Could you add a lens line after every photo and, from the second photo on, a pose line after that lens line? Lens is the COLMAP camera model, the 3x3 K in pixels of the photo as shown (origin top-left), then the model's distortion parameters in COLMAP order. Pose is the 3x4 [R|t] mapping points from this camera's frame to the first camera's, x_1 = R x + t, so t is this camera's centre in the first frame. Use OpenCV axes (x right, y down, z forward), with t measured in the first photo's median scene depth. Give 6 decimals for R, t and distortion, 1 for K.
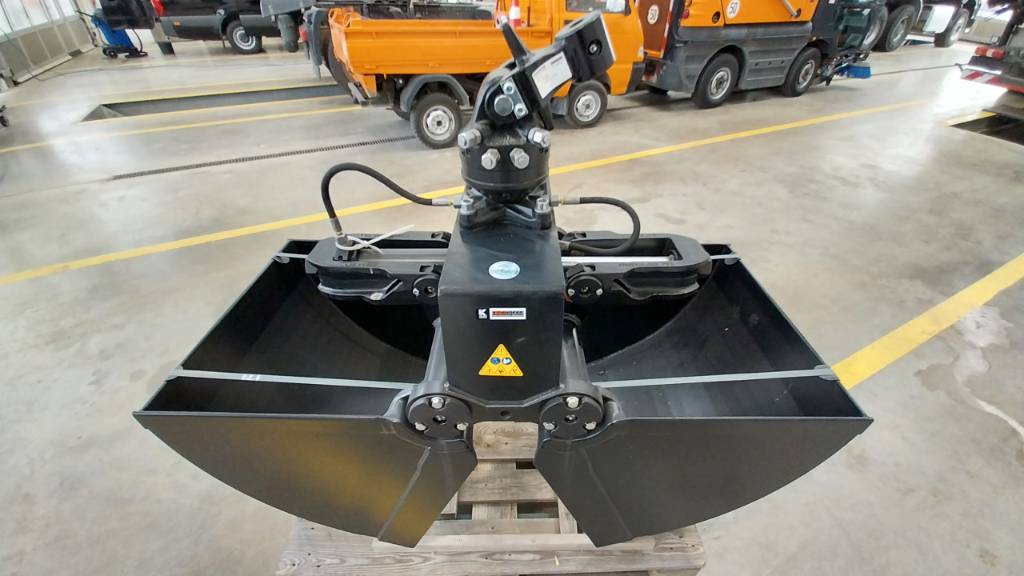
lens RADIAL K [[400.2, 0, 519.1], [0, 400.2, 286.8], [0, 0, 1]] dist [-0.009440, -0.004518]
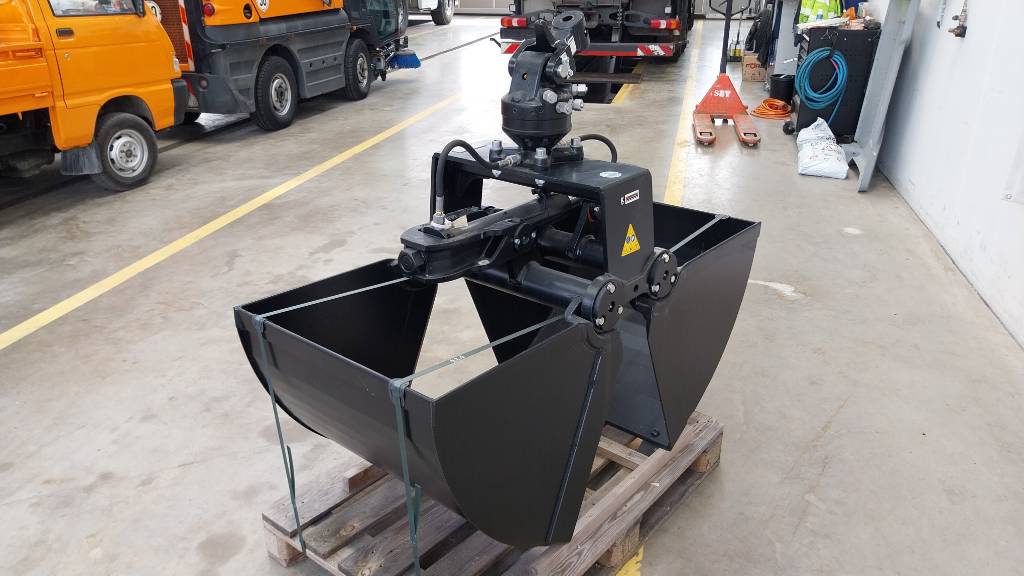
lens RADIAL K [[756.3, 0, 508.7], [0, 756.3, 288.7], [0, 0, 1]] dist [0.003546, -0.047766]
pose [[0.648488, -0.301151, 0.699122, -0.293282], [0.460145, 0.886709, -0.044864, 0.035176], [-0.606407, 0.350792, 0.713594, -0.070544]]
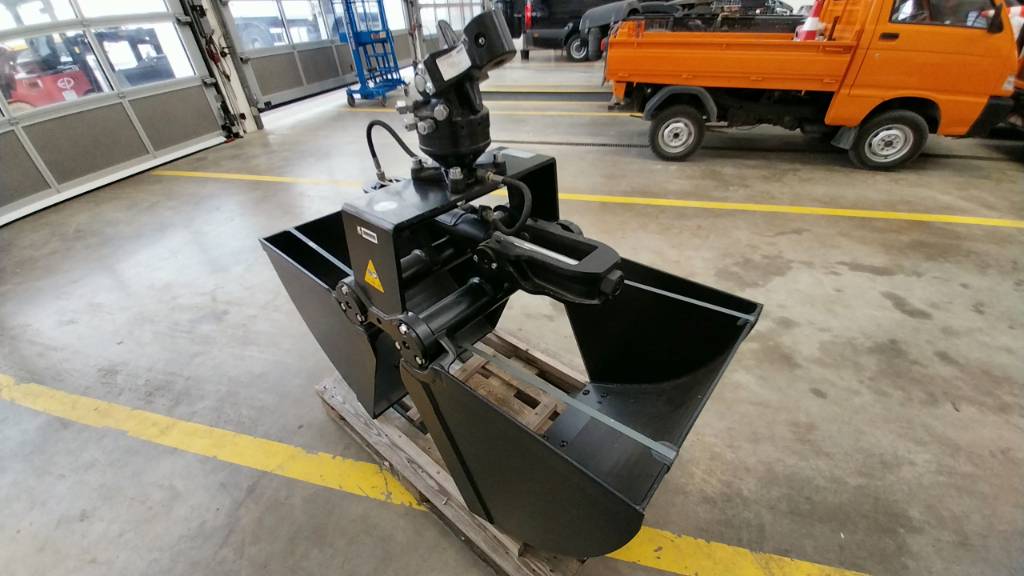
lens RADIAL K [[400.2, 0, 516.1], [0, 400.2, 288.6], [0, 0, 1]] dist [-0.009440, -0.004518]
pose [[0.753994, 0.345968, -0.558391, 0.145103], [-0.358993, 0.928914, 0.090789, -0.008264], [0.550107, 0.132004, 0.824595, 0.023586]]
